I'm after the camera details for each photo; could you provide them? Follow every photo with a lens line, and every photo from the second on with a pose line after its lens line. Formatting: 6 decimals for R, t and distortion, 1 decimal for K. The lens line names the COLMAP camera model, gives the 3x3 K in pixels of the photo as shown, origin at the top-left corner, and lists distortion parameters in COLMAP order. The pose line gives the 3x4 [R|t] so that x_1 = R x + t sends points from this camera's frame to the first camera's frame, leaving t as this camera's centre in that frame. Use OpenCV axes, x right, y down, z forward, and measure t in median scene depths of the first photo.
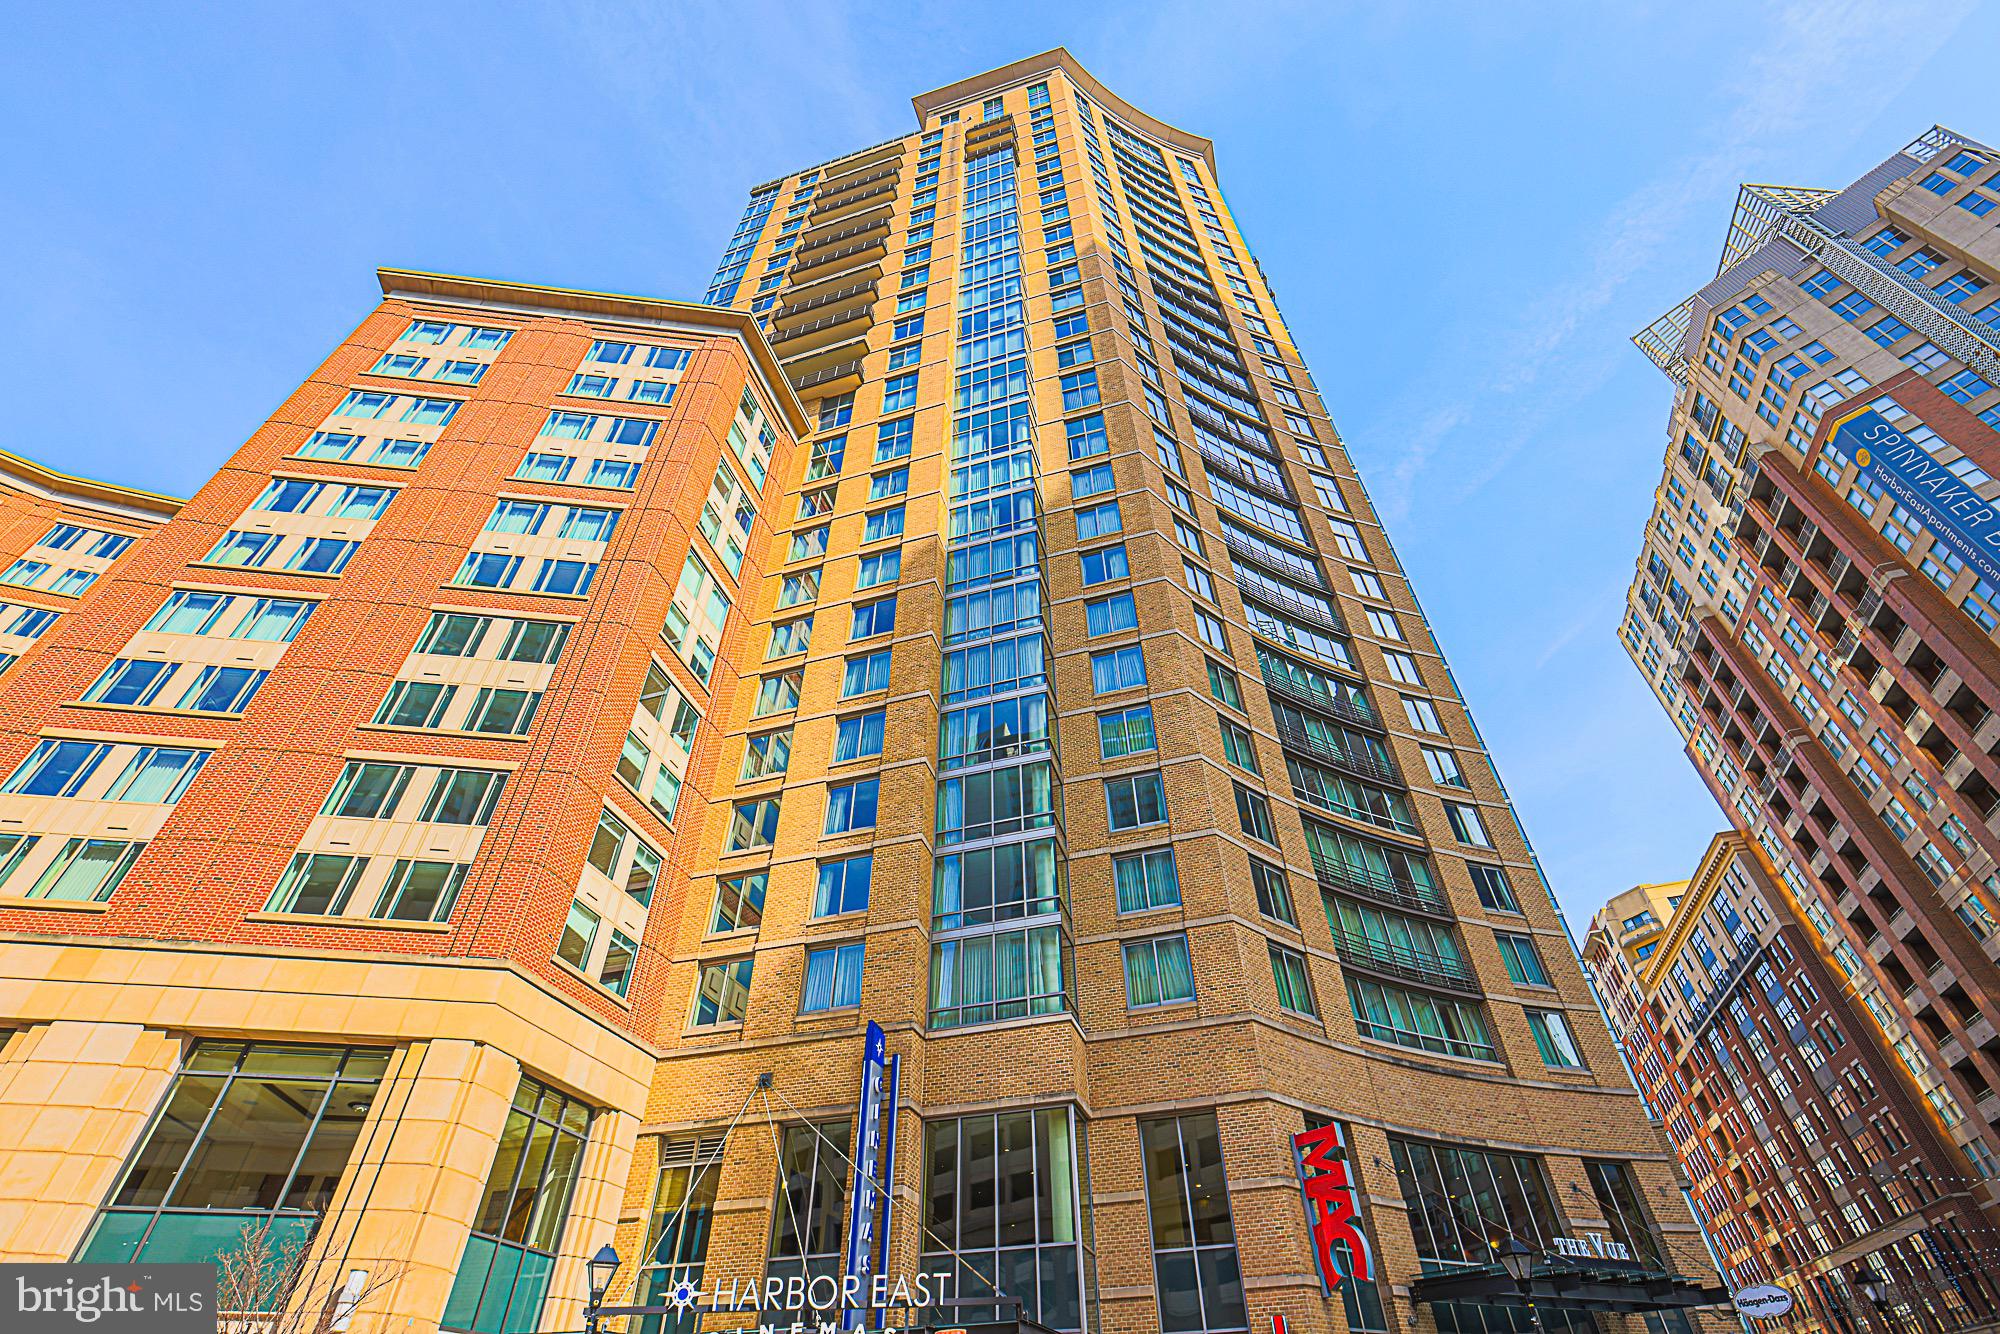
lens RADIAL K [[918.3, 0, 1011.6], [0, 918.3, 660.5], [0, 0, 1]] dist [-0.042671, 0.015569]
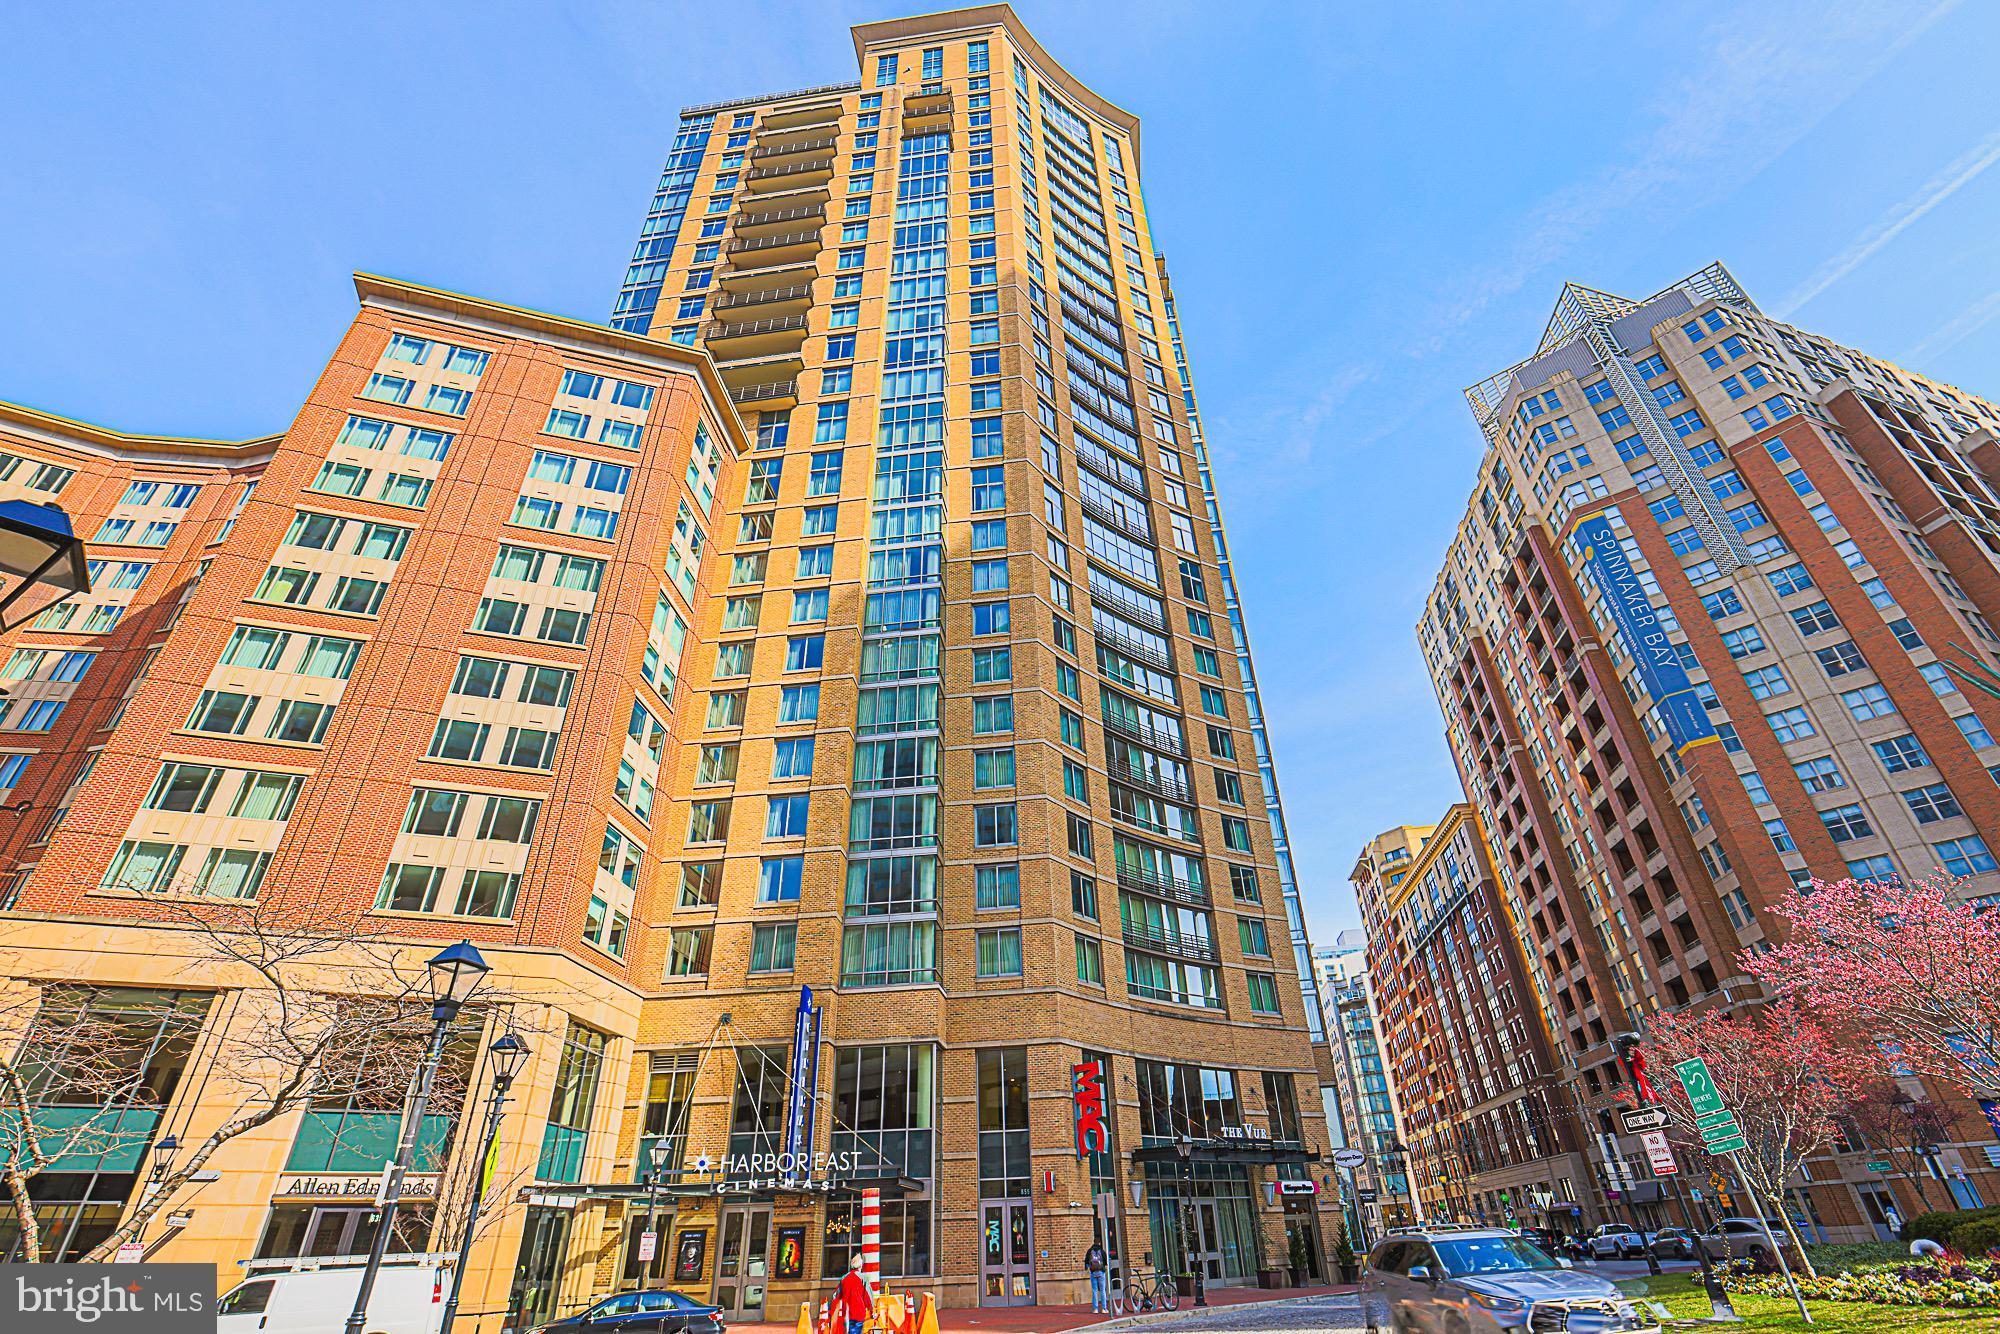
lens RADIAL K [[915.7, 0, 1014.9], [0, 915.7, 683.0], [0, 0, 1]] dist [-0.043739, 0.020735]
pose [[0.985568, 0.081693, 0.148262, -0.042567], [-0.105960, 0.980759, 0.163965, -0.205431], [-0.132015, -0.177308, 0.975261, -0.225093]]
